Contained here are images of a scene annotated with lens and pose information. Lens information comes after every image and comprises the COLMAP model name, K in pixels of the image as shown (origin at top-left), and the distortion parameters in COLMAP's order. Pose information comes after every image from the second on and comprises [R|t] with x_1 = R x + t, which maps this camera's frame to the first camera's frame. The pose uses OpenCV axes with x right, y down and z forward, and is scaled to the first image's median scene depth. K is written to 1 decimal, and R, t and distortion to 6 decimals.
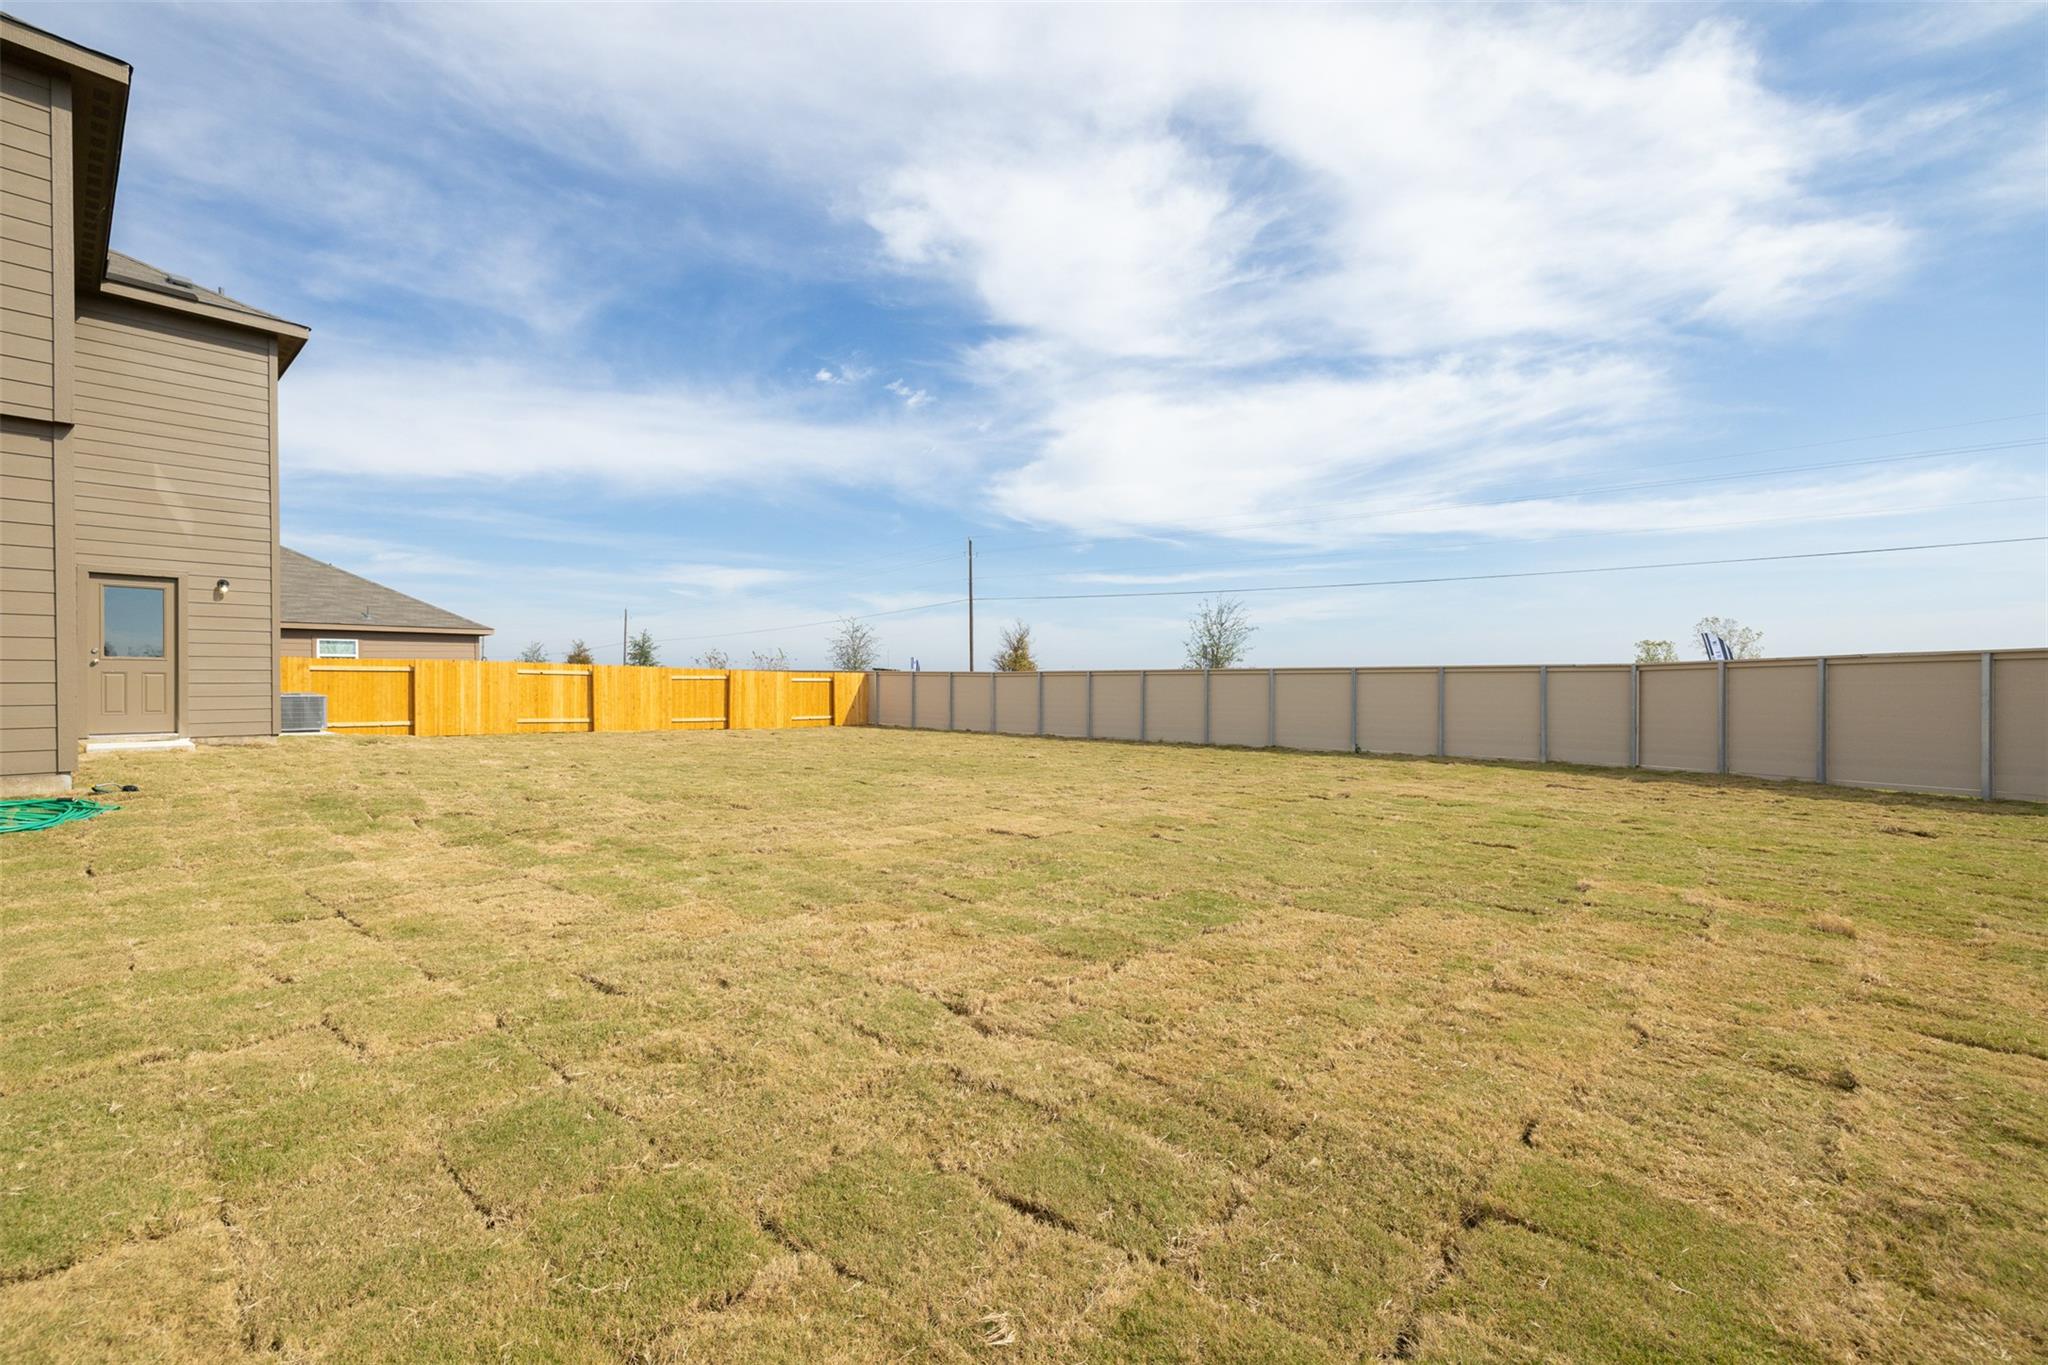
lens RADIAL K [[873.9, 0, 1024.7], [0, 873.9, 618.0], [0, 0, 1]] dist [0.031718, 0.000029]
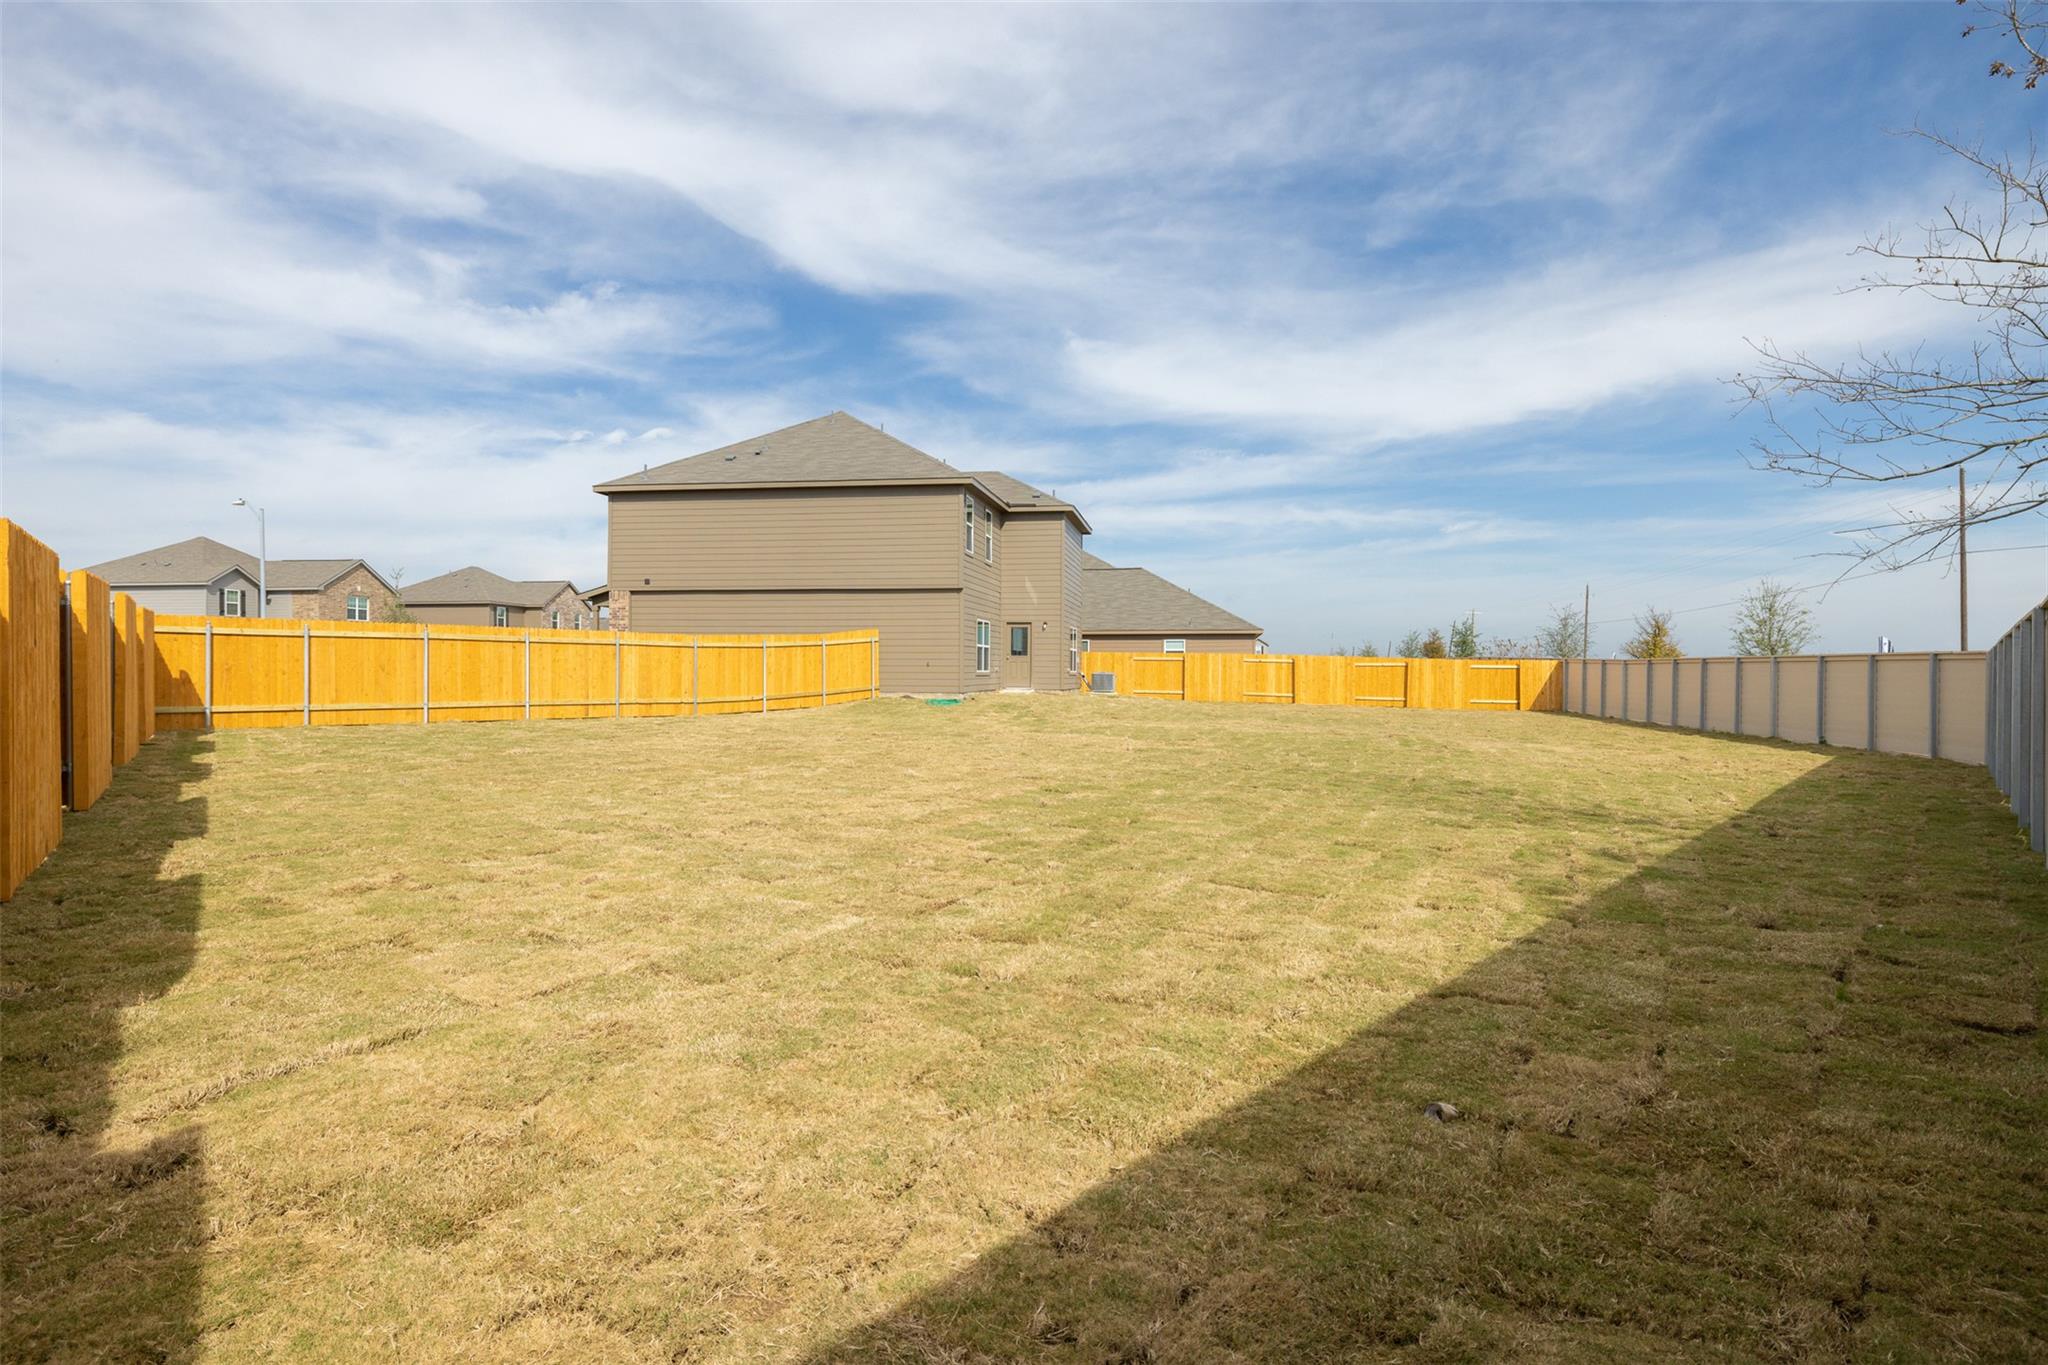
lens RADIAL K [[1795.0, 0, 1024.0], [0, 1795.0, 682.0], [0, 0, 1]] dist [-0.001279, -0.001591]
pose [[0.513337, 0.006201, -0.858165, 1.346552], [0.057778, 0.997455, 0.041769, -0.036704], [0.856240, -0.071025, 0.511672, -0.629201]]
